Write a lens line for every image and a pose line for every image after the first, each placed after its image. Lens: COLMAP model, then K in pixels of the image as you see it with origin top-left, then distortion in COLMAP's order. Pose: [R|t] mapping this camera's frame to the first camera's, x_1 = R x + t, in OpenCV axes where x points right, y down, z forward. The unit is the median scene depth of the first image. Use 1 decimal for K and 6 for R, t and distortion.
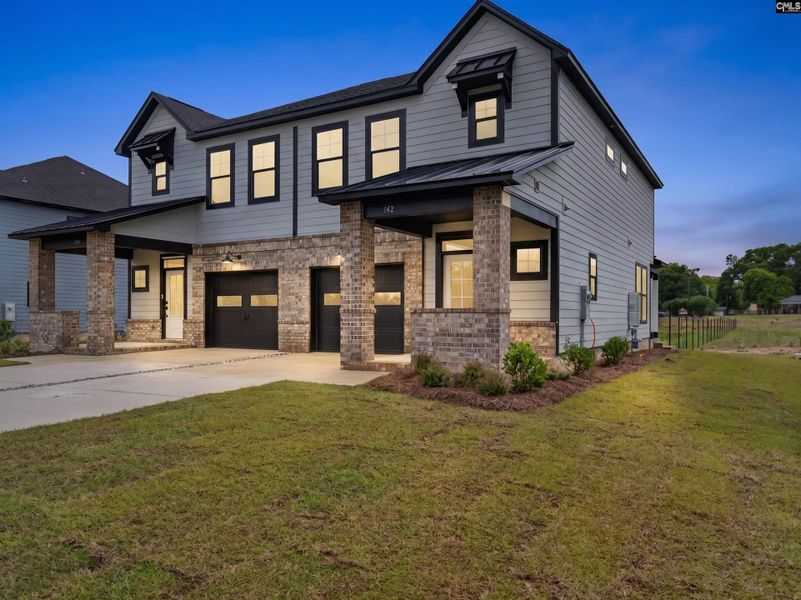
lens RADIAL K [[617.5, 0, 398.0], [0, 617.5, 318.9], [0, 0, 1]] dist [0.012899, 0.000050]
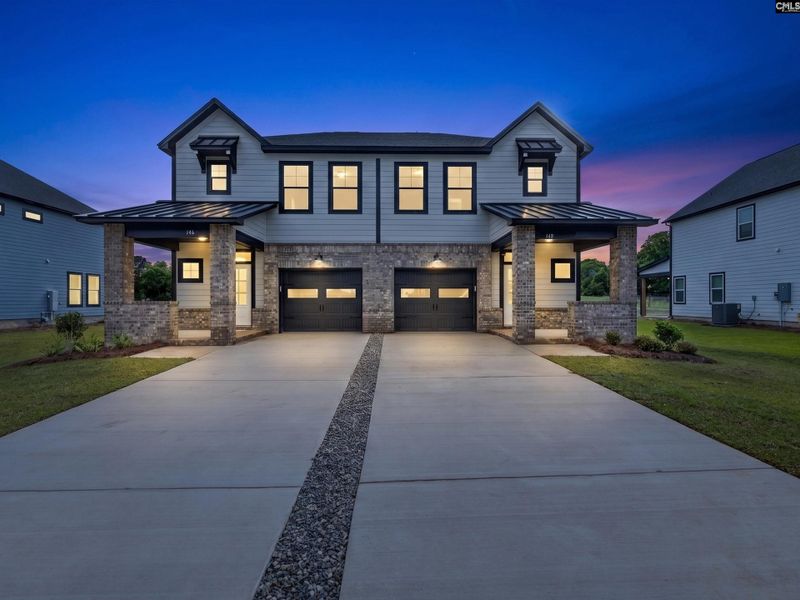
lens RADIAL K [[373.9, 0, 400.0], [0, 373.9, 300.0], [0, 0, 1]] dist [-0.002839, -0.000304]
pose [[0.848631, 0.007795, 0.528928, -0.525967], [0.002247, 0.999829, -0.018341, -0.001963], [-0.528981, 0.016753, 0.848468, 0.315860]]
